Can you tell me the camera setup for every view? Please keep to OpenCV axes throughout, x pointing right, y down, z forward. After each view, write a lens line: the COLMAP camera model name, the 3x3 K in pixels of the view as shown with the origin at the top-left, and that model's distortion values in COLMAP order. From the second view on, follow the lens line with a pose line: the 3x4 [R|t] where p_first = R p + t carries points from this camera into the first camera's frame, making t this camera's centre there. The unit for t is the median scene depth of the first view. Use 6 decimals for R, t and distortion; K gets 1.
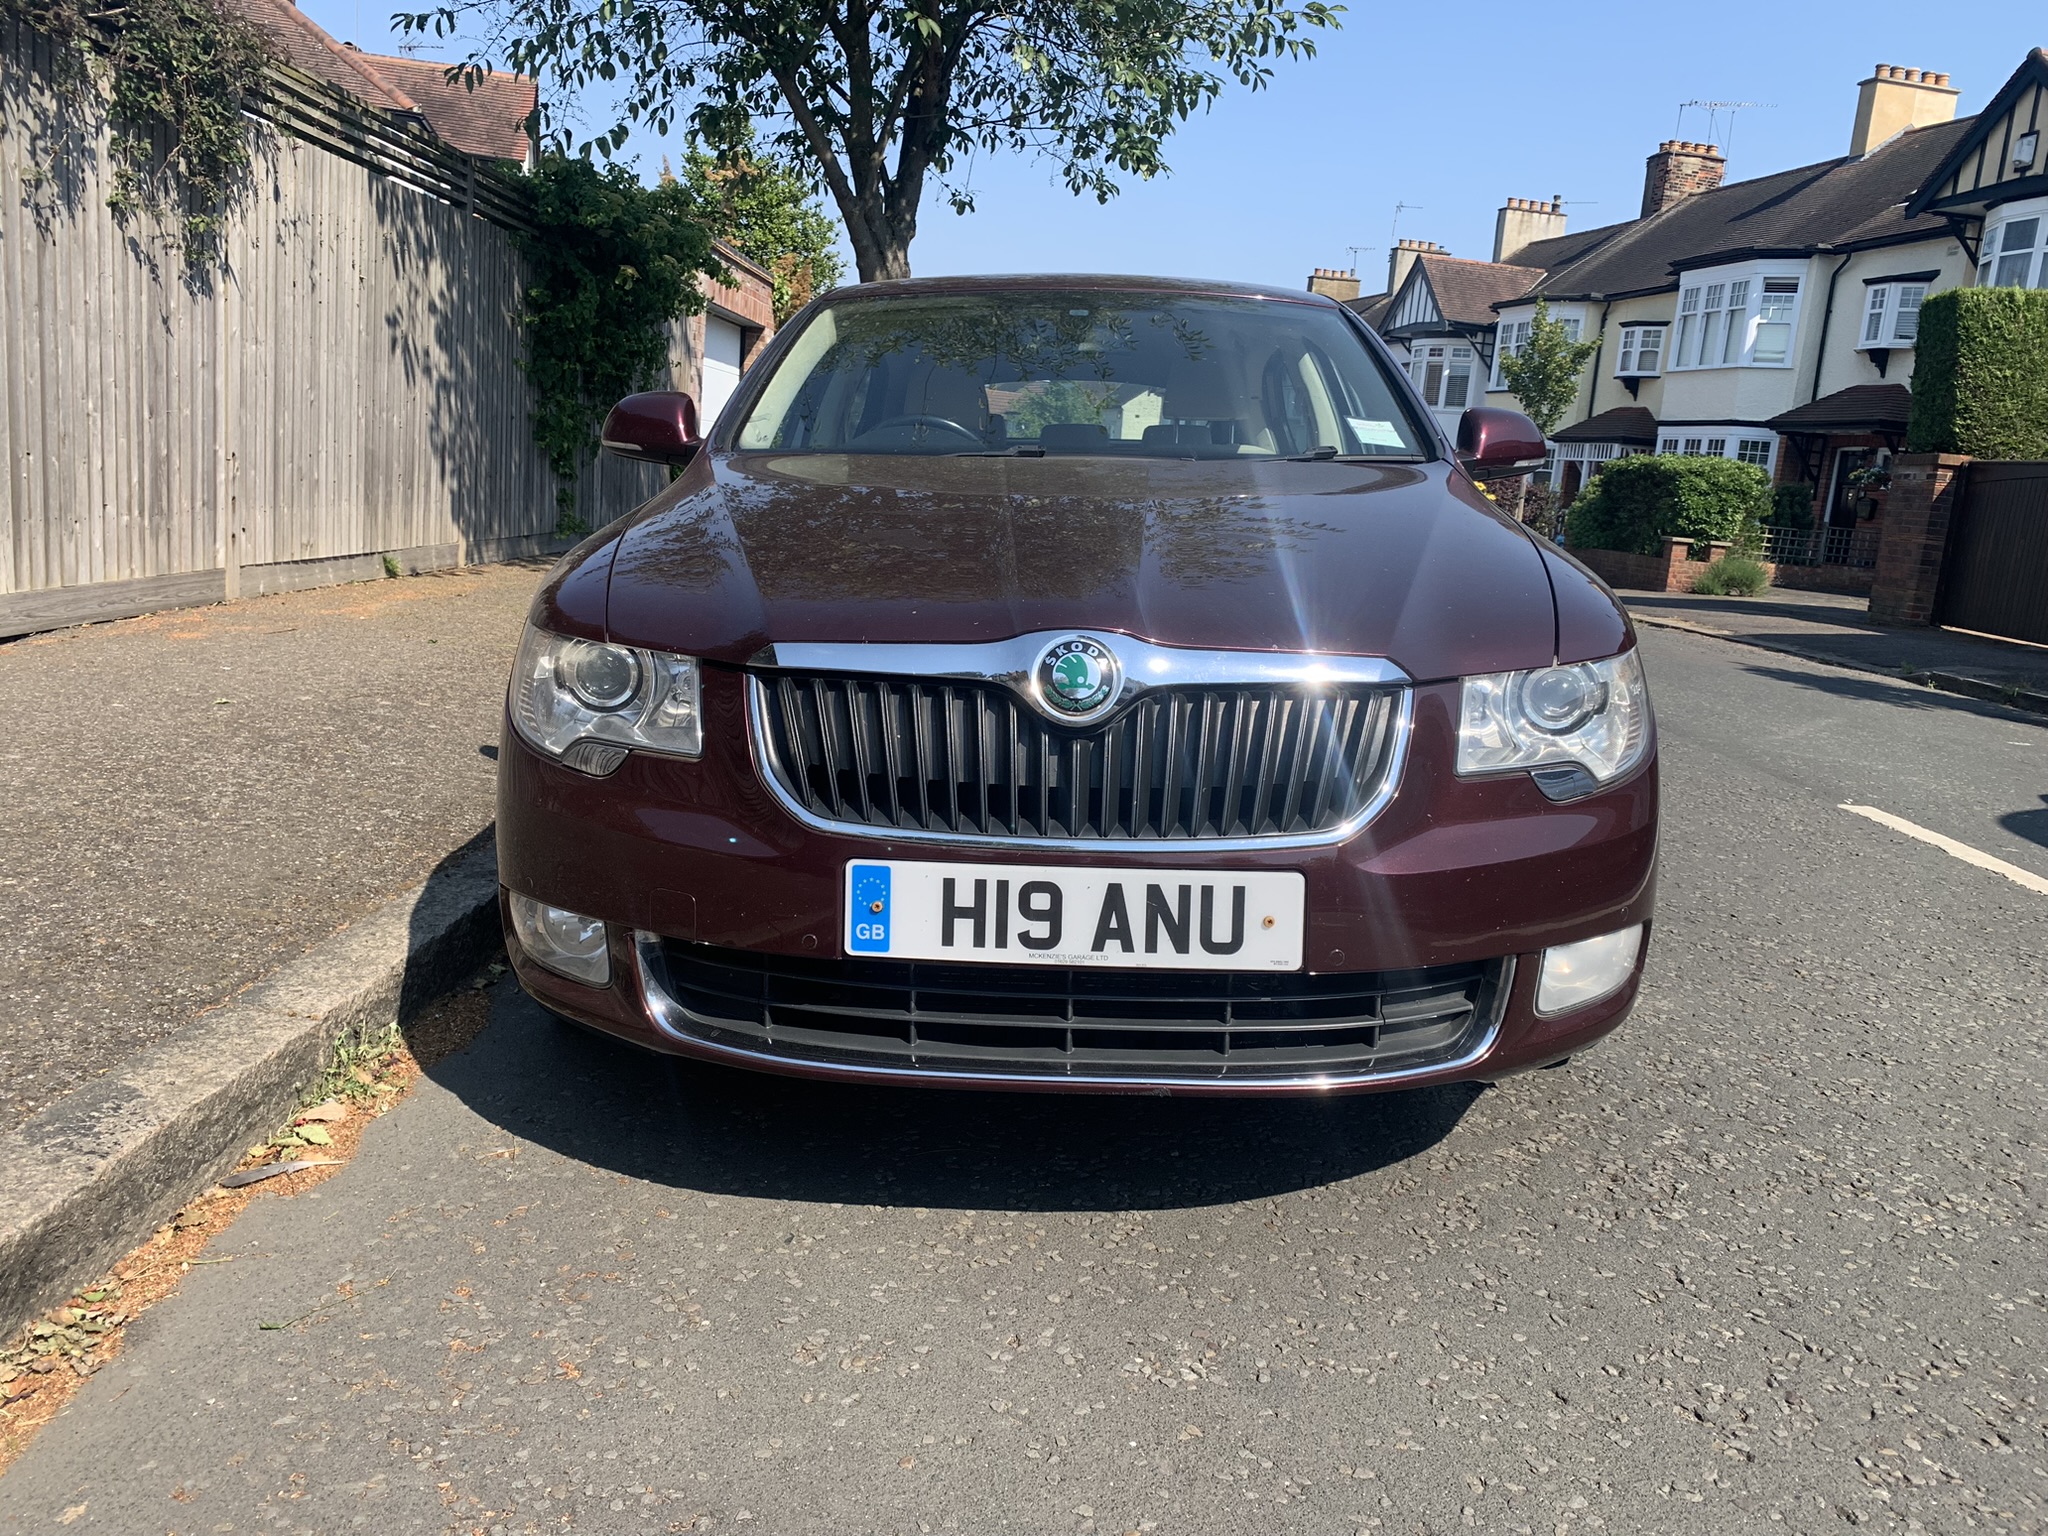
lens RADIAL K [[1585.7, 0, 1025.8], [0, 1585.7, 762.1], [0, 0, 1]] dist [0.020919, -0.020725]
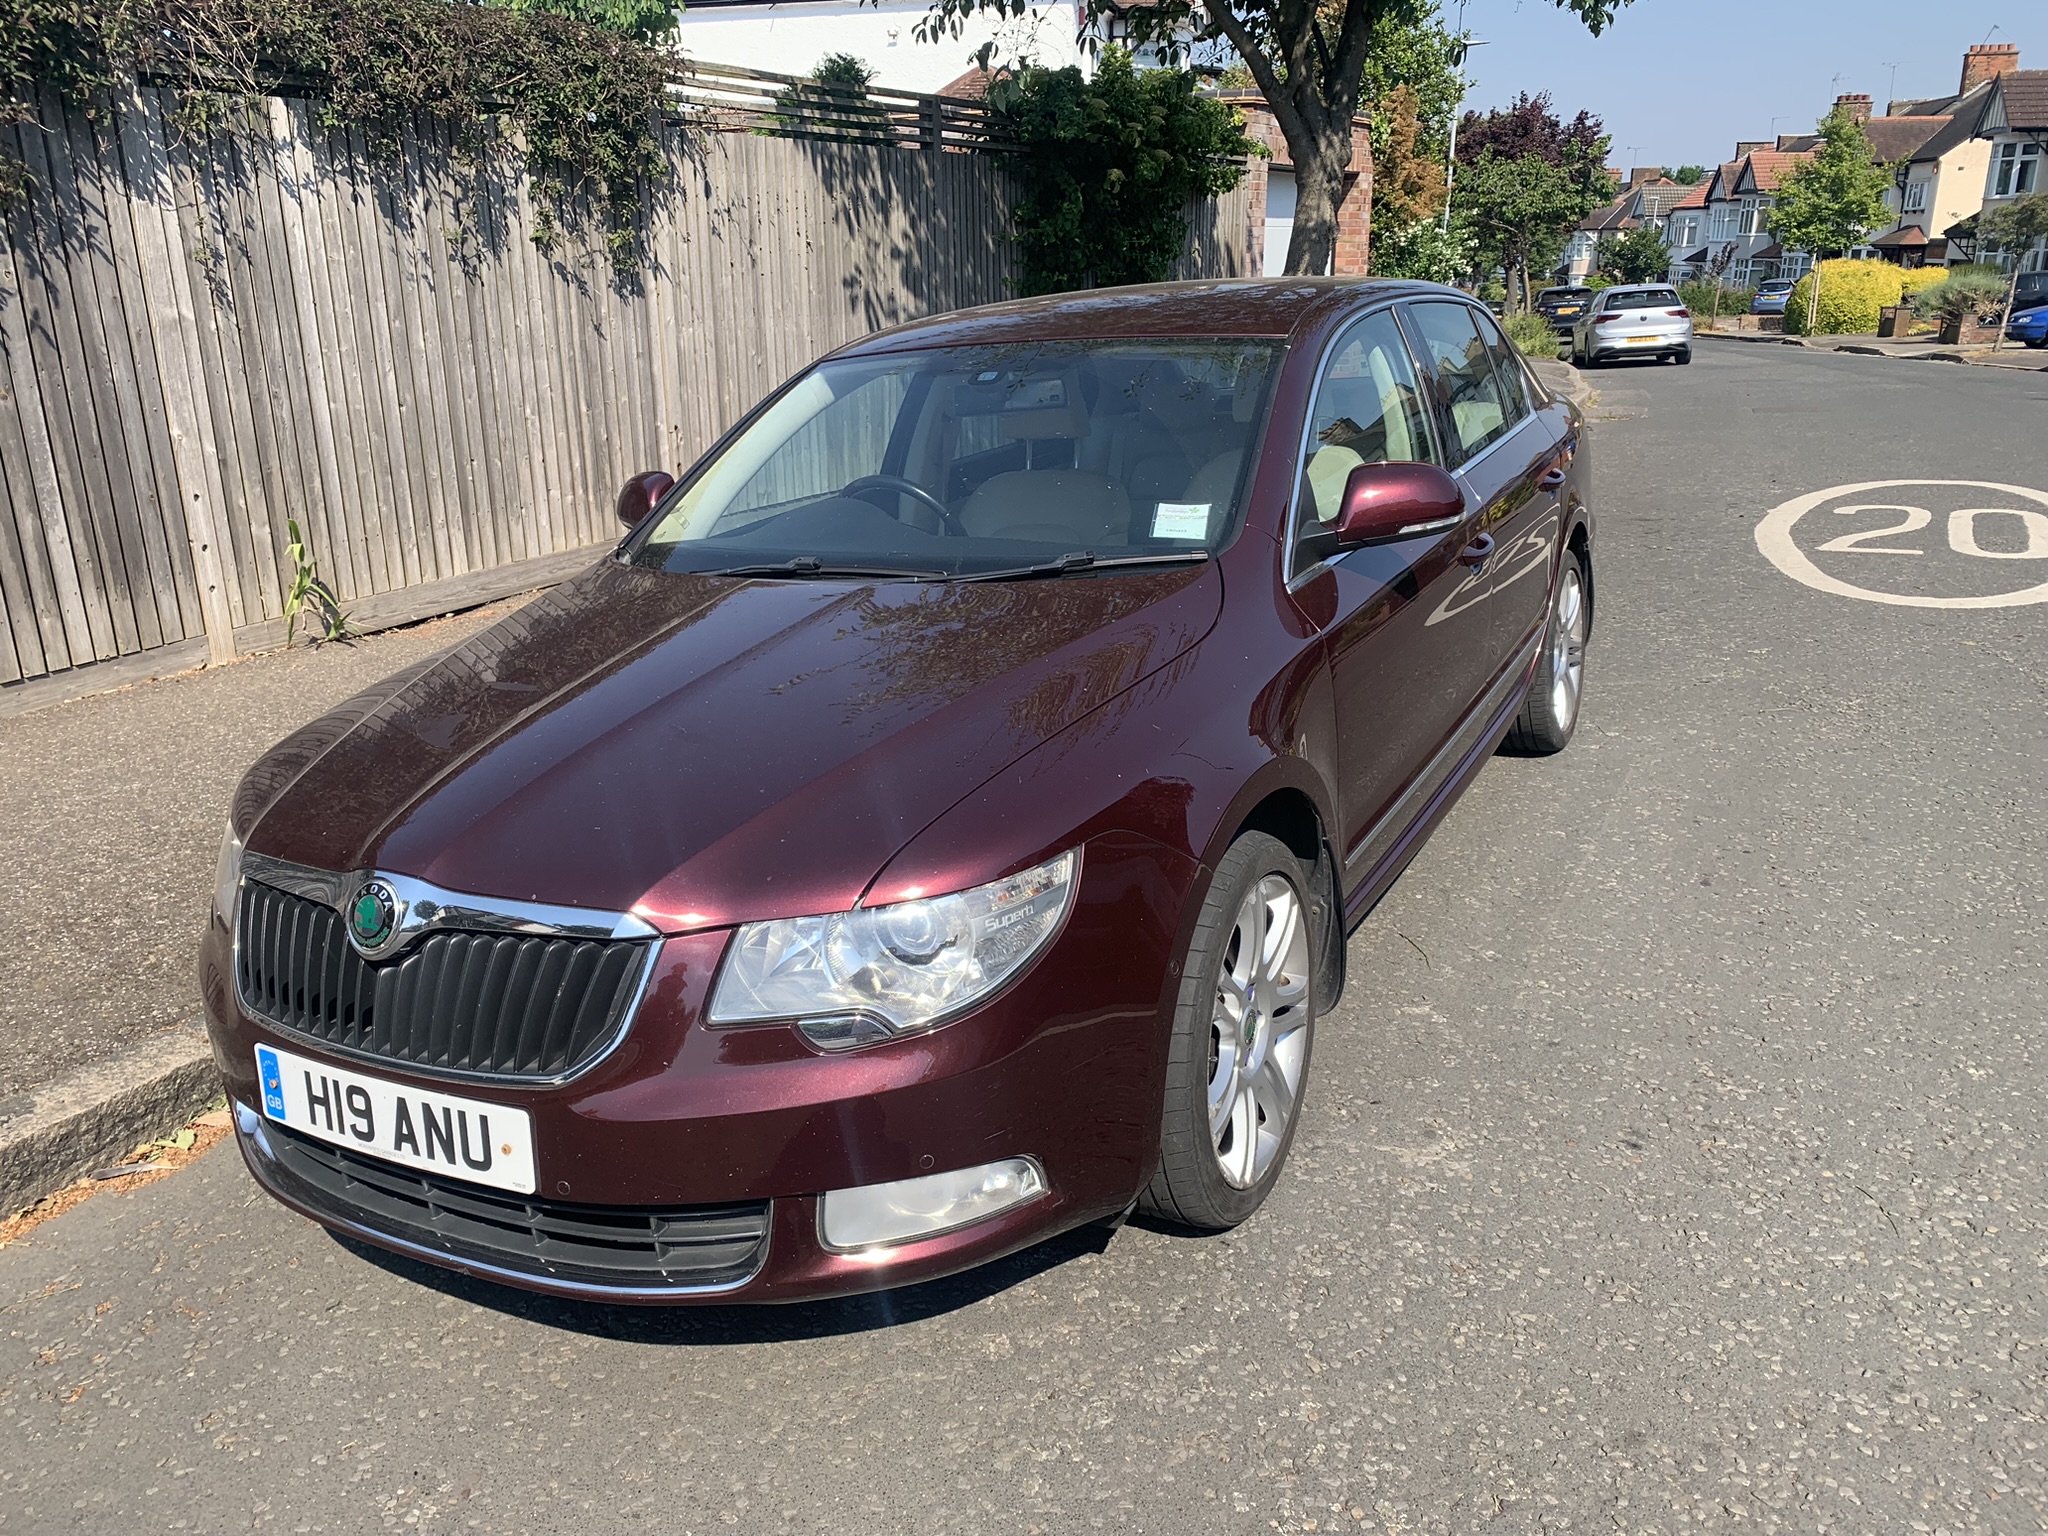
lens RADIAL K [[1585.7, 0, 1013.4], [0, 1585.7, 764.4], [0, 0, 1]] dist [0.020919, -0.020725]
pose [[0.888452, 0.054360, -0.455739, 0.251649], [-0.000105, 0.992985, 0.118236, -0.078656], [0.458970, -0.104999, 0.882226, 0.051820]]
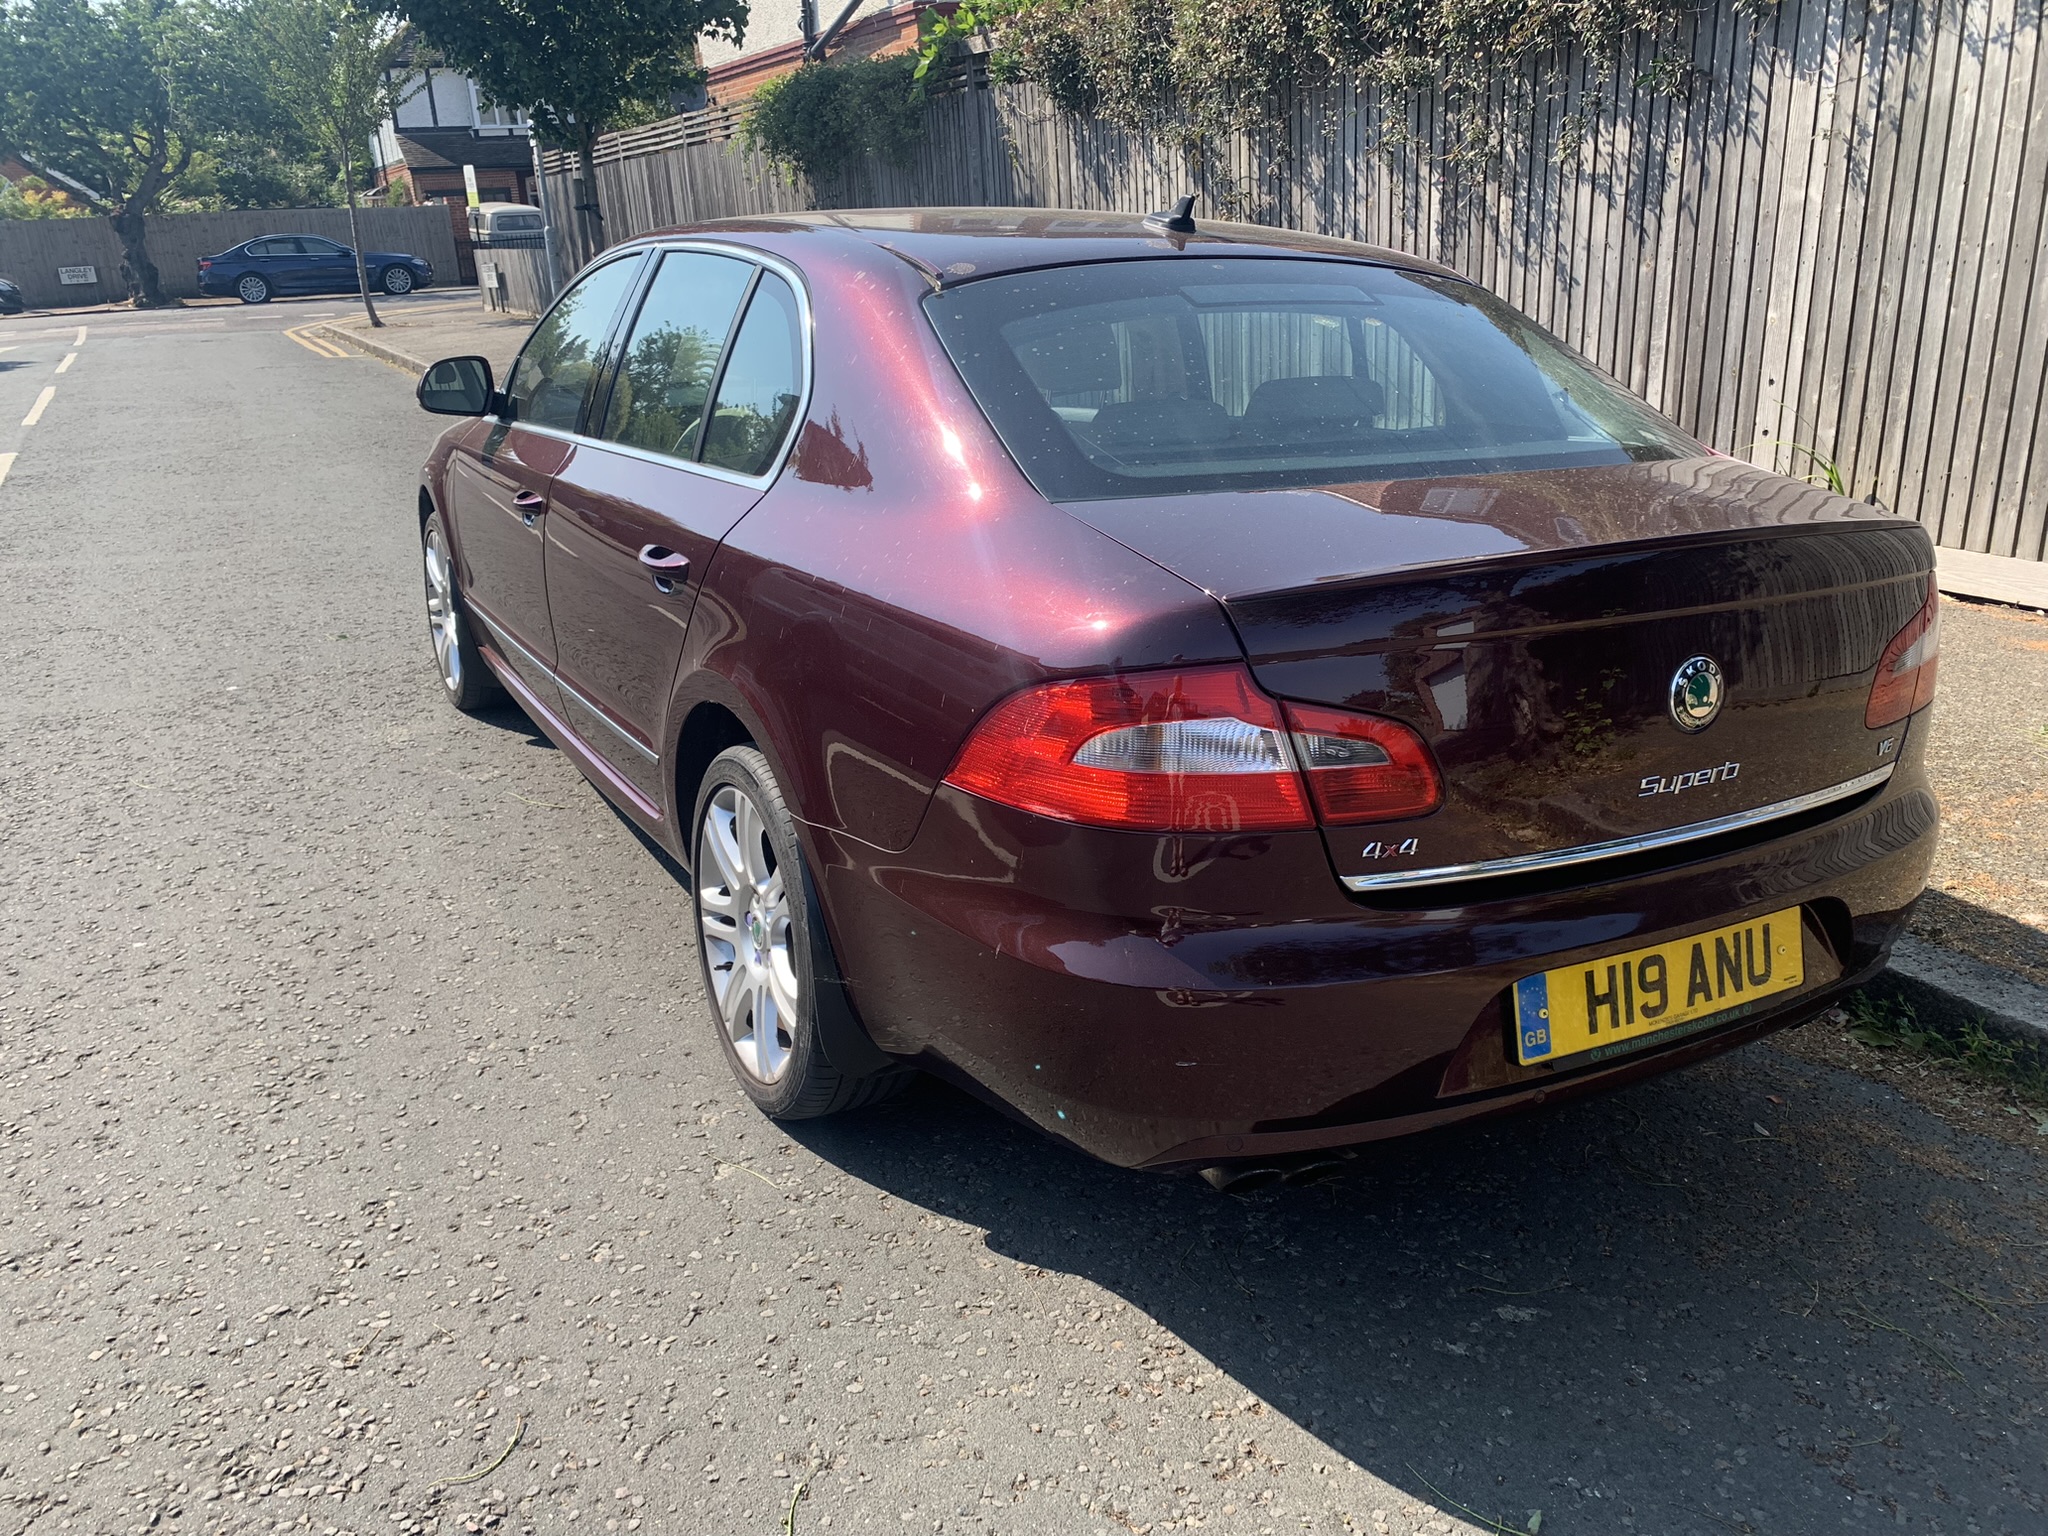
lens RADIAL K [[1585.7, 0, 1000.4], [0, 1585.7, 766.4], [0, 0, 1]] dist [0.020919, -0.020725]
pose [[-0.866023, 0.123710, -0.484458, 0.267327], [-0.114777, 0.893849, 0.433428, -0.246450], [0.486652, 0.430963, -0.759895, 1.081047]]
